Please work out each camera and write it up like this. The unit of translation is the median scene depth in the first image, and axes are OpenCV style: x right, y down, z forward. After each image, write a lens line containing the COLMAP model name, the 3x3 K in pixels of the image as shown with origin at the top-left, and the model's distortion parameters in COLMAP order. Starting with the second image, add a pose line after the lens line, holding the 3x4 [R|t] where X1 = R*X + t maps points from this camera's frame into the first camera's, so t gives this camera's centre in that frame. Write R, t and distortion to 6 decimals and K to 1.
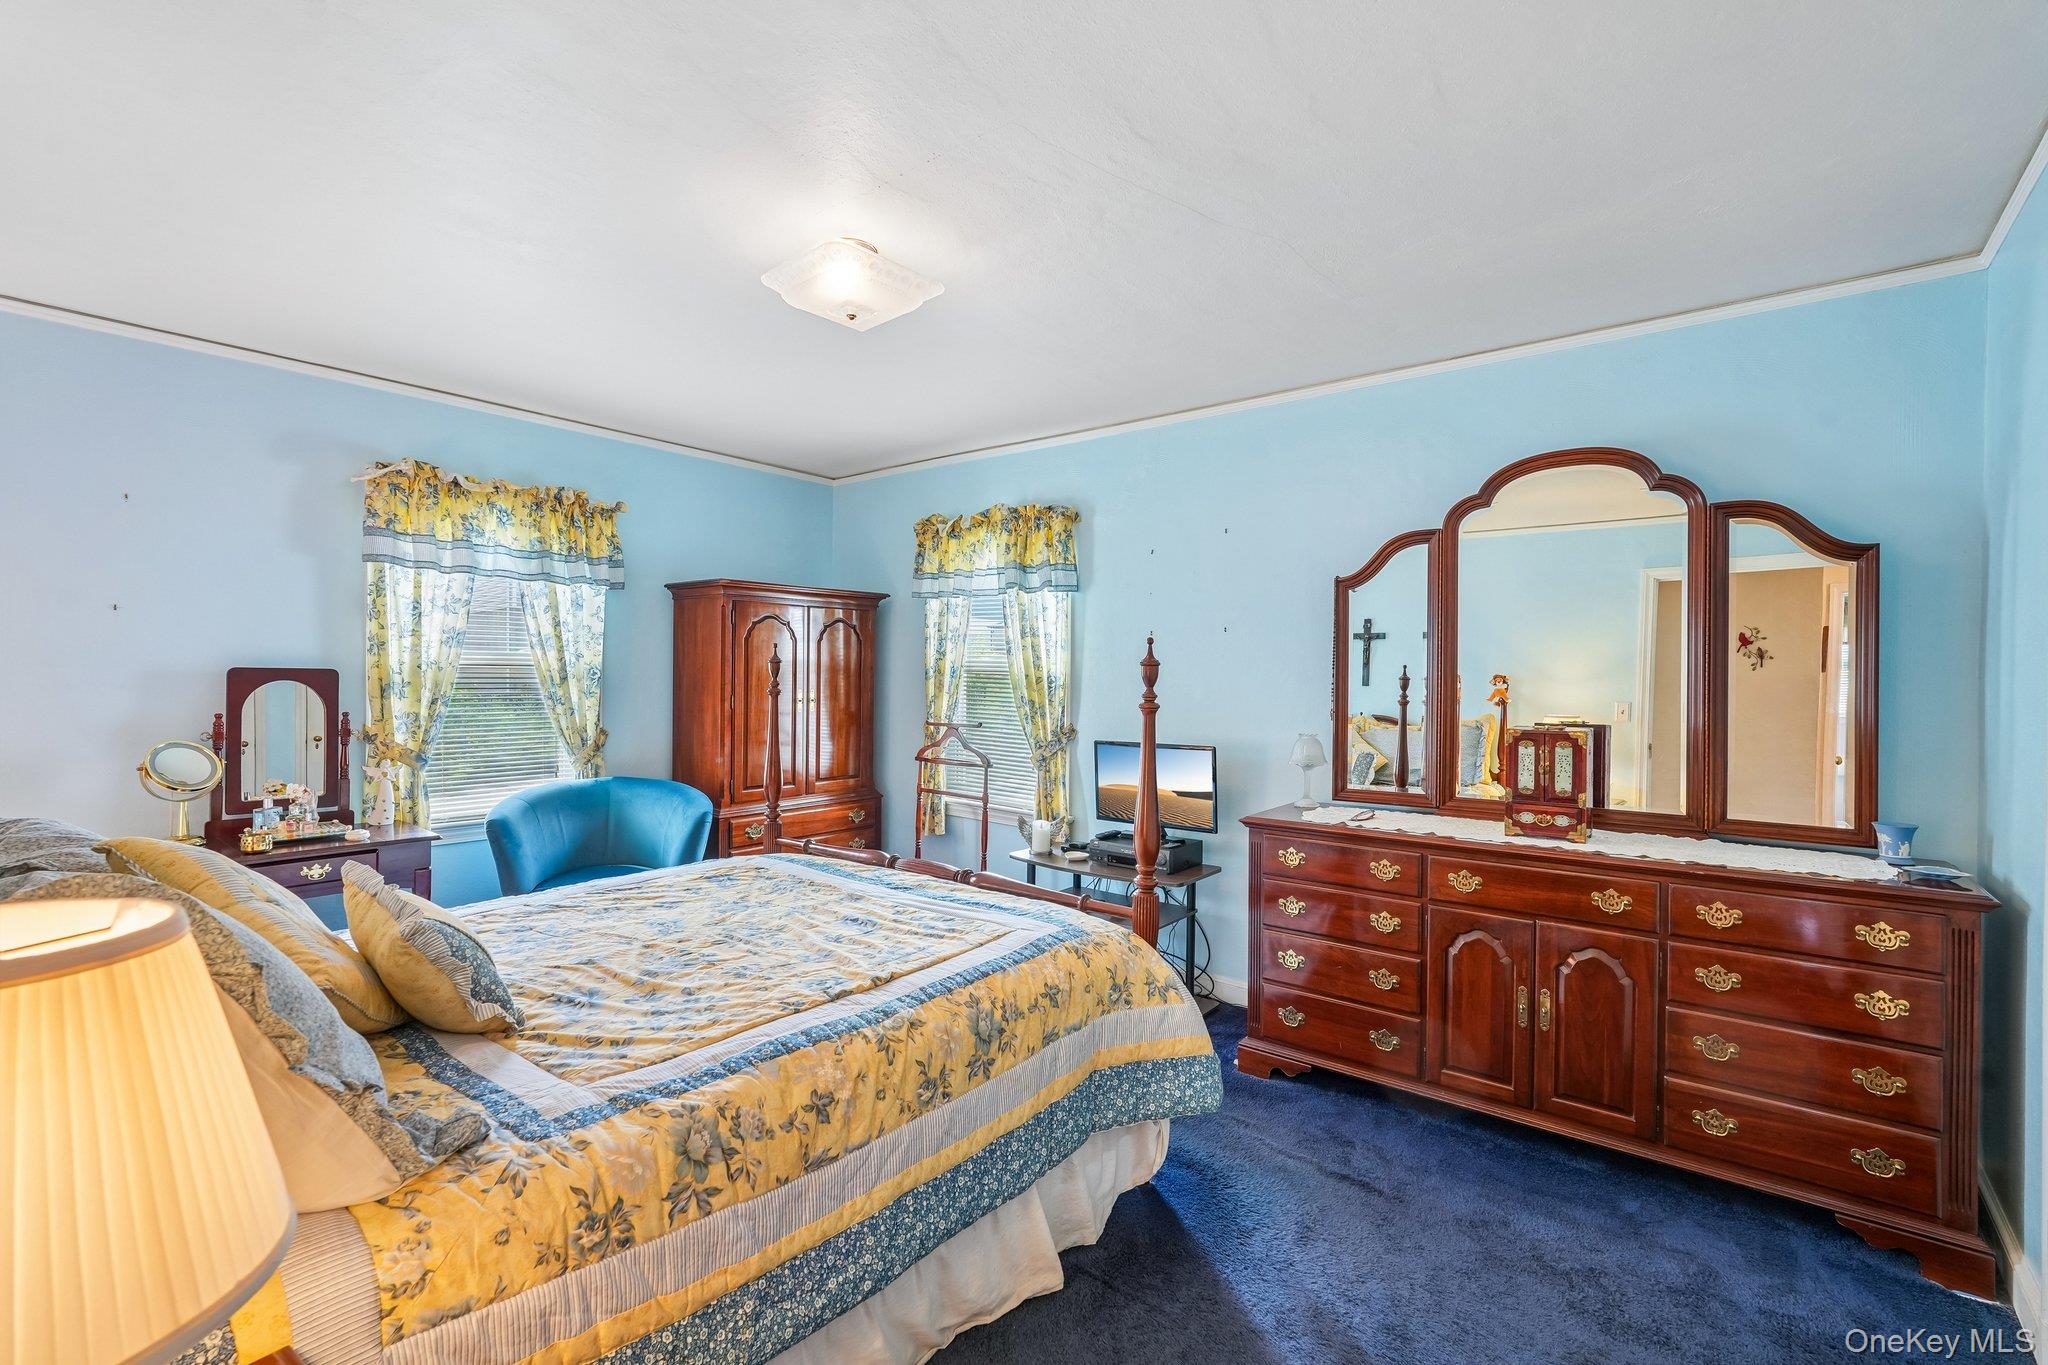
lens RADIAL K [[913.6, 0, 1025.2], [0, 913.6, 650.9], [0, 0, 1]] dist [-0.015538, 0.007435]
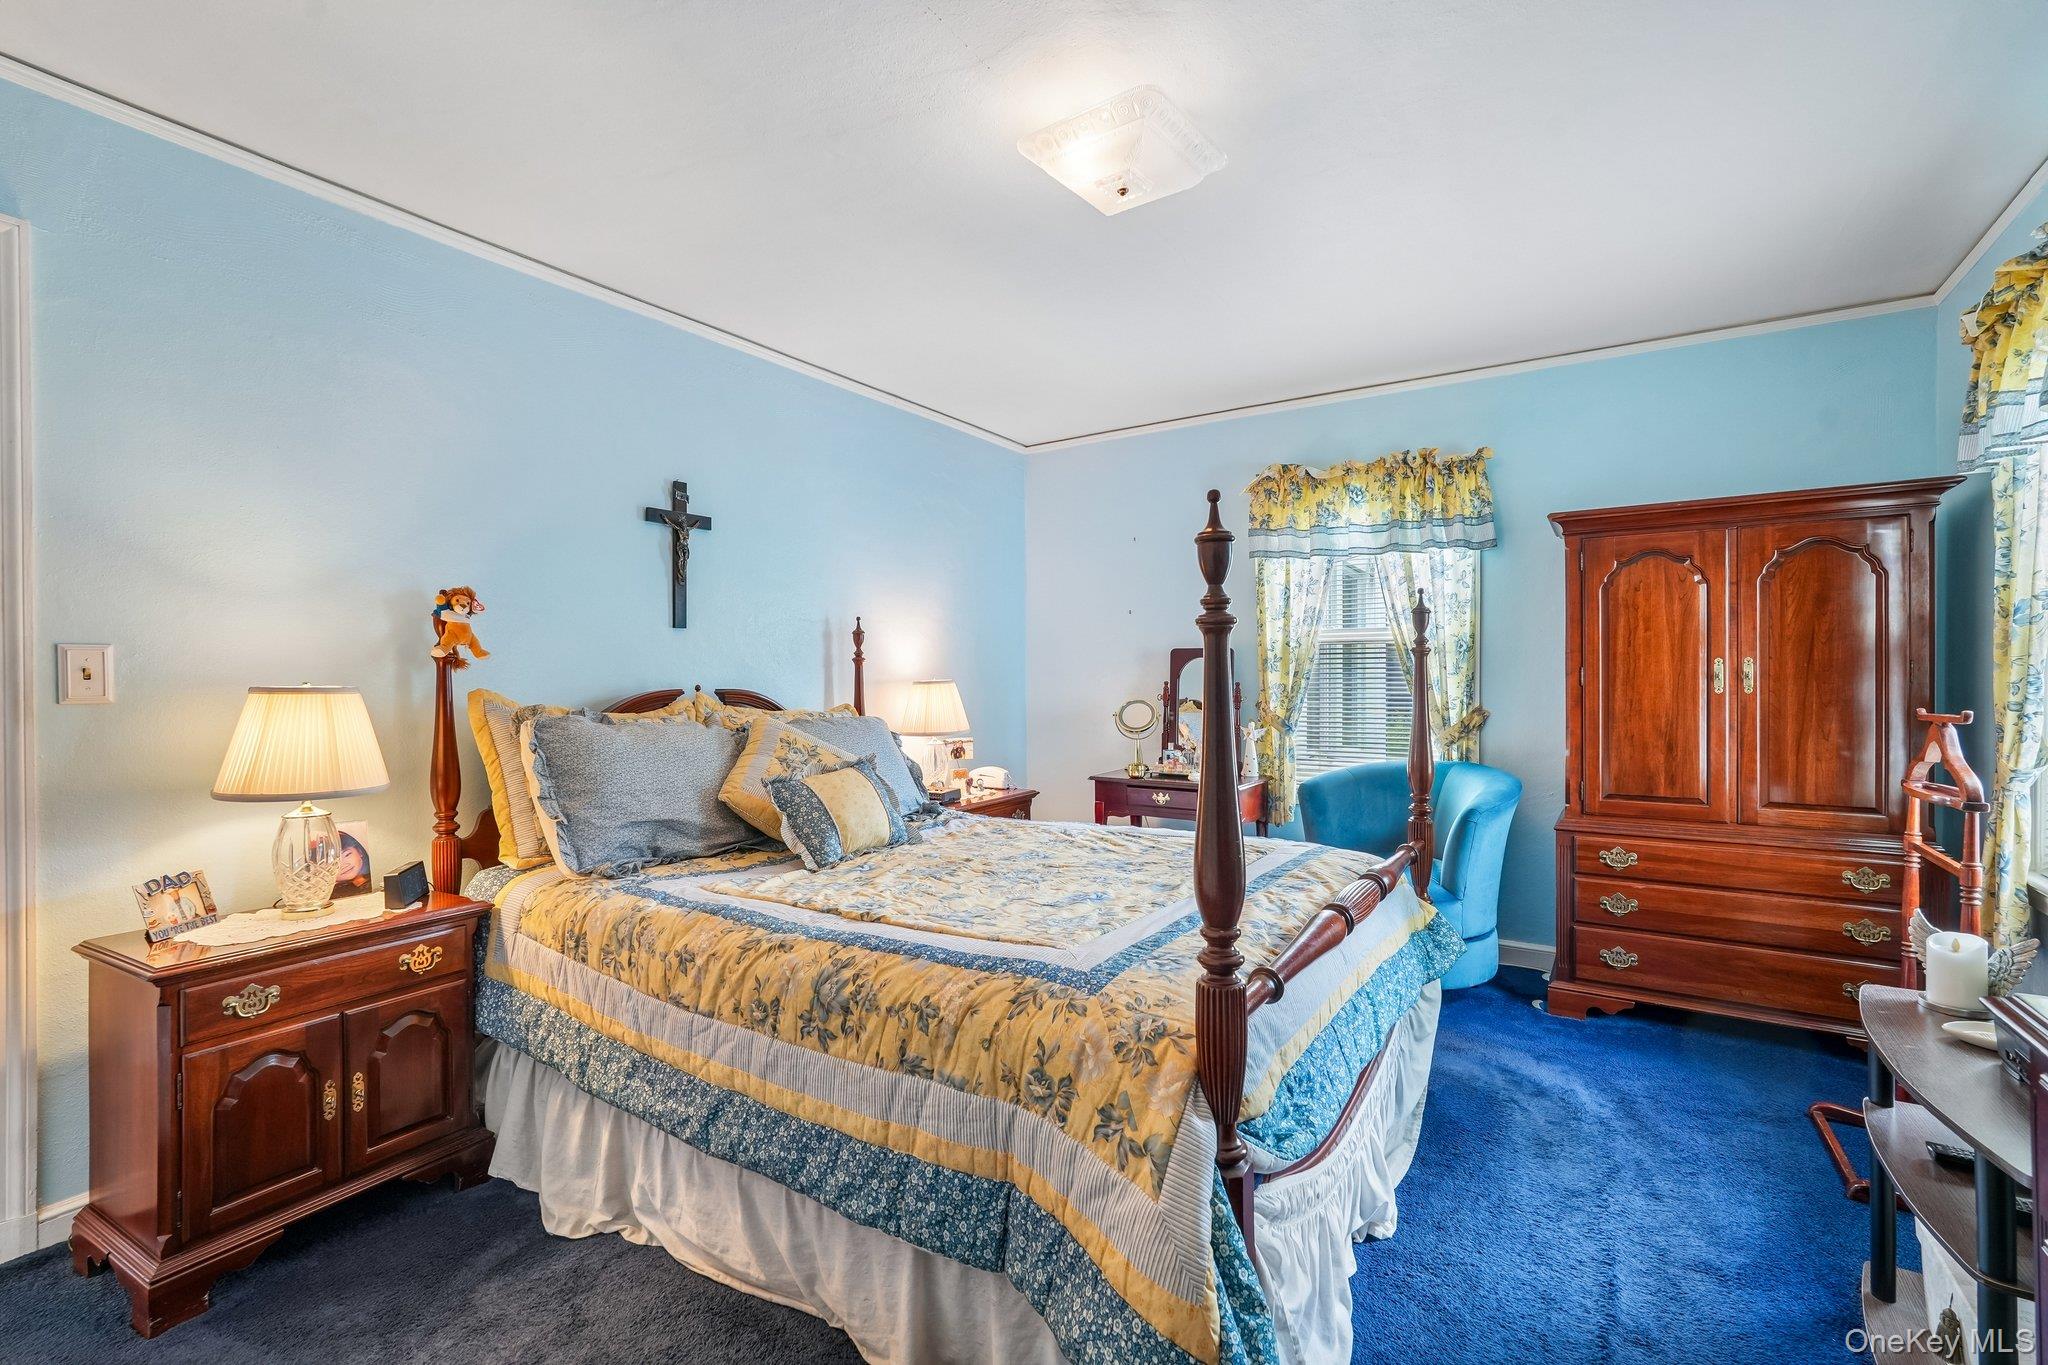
lens RADIAL K [[908.1, 0, 1022.1], [0, 908.1, 661.6], [0, 0, 1]] dist [-0.015525, 0.008806]
pose [[0.090131, -0.032379, -0.995403, 0.610768], [0.025840, 0.999211, -0.030163, 0.091509], [0.995595, -0.023003, 0.090896, 0.800752]]
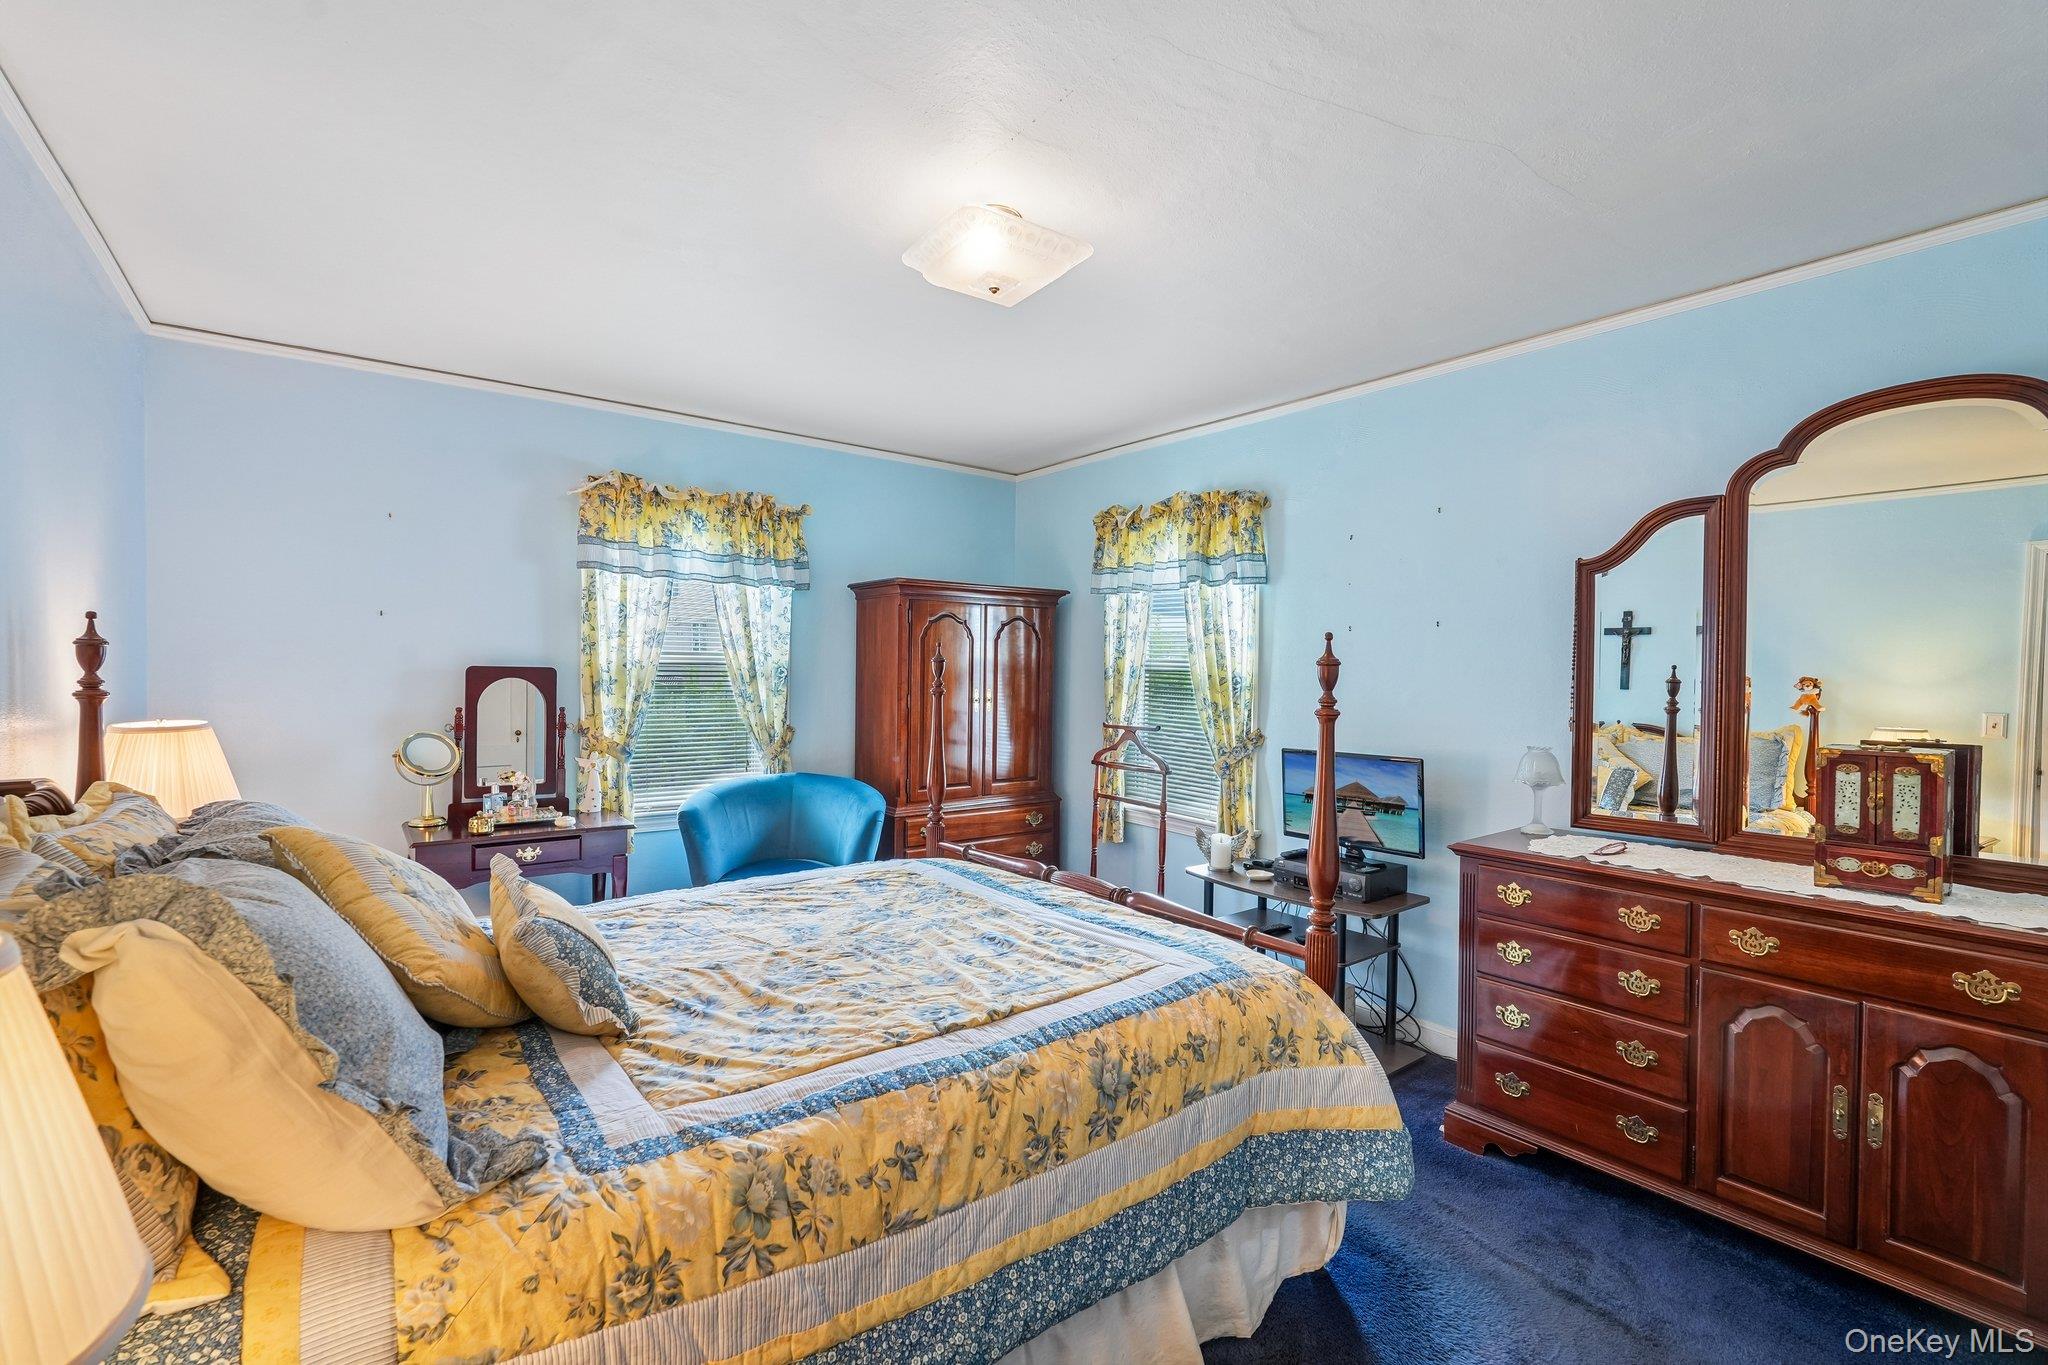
lens RADIAL K [[908.1, 0, 1022.1], [0, 908.1, 661.6], [0, 0, 1]] dist [-0.015525, 0.008806]
pose [[0.971898, 0.000507, -0.235402, 0.055640], [0.002583, 0.999914, 0.012821, 0.000553], [0.235388, -0.013068, 0.971814, 0.102793]]
